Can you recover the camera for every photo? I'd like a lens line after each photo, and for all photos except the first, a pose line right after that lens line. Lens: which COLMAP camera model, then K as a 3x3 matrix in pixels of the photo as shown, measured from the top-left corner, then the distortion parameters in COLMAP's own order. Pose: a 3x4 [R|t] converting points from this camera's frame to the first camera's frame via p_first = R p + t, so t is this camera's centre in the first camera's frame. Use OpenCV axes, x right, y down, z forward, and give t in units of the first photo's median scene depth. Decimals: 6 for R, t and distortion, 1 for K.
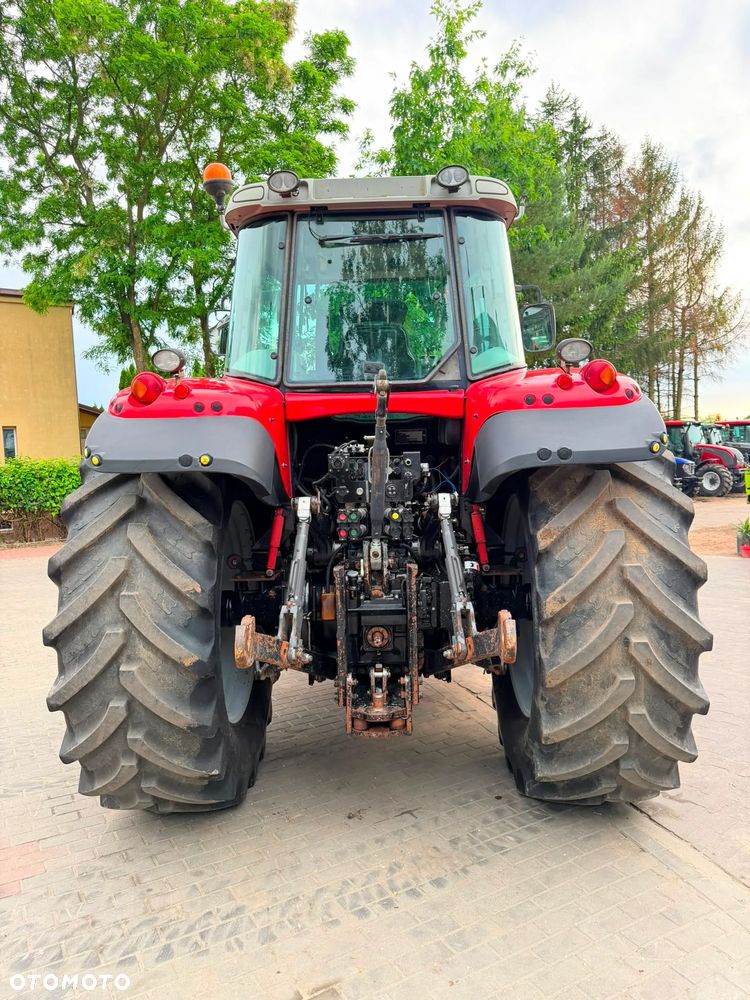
lens RADIAL K [[707.1, 0, 375.0], [0, 707.1, 500.0], [0, 0, 1]] dist [0.036870, -0.040514]
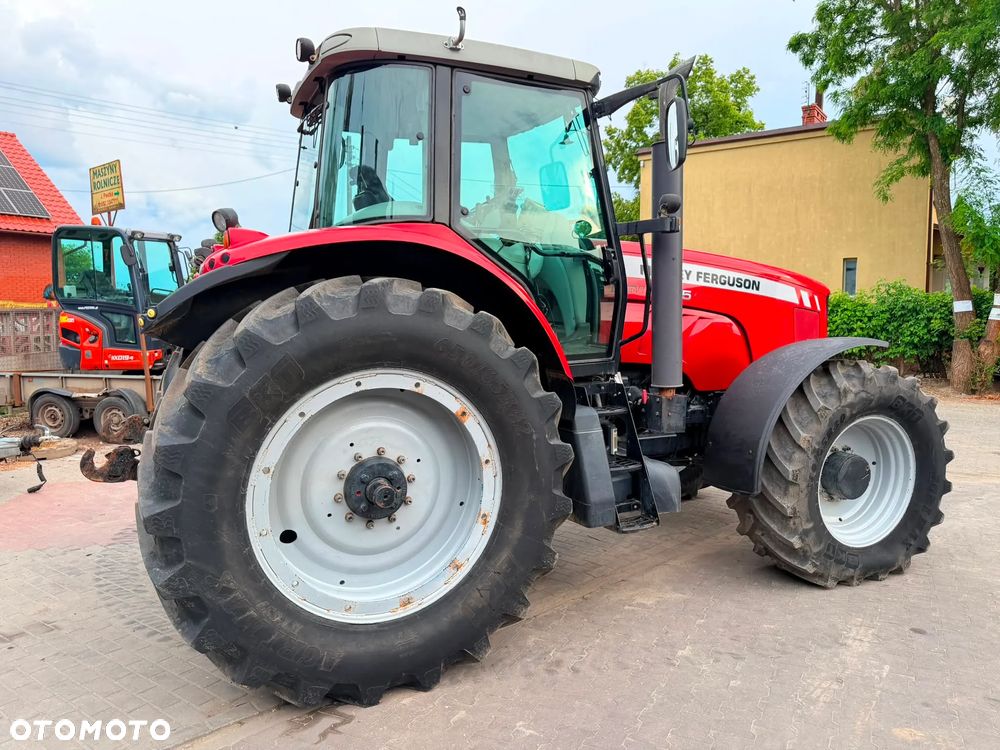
lens RADIAL K [[705.8, 0, 499.3], [0, 705.8, 381.9], [0, 0, 1]] dist [0.037328, -0.042147]
pose [[0.419951, 0.128097, -0.898461, 1.417762], [-0.057689, 0.991754, 0.114433, -0.124531], [0.905711, 0.003775, 0.423878, 0.950872]]
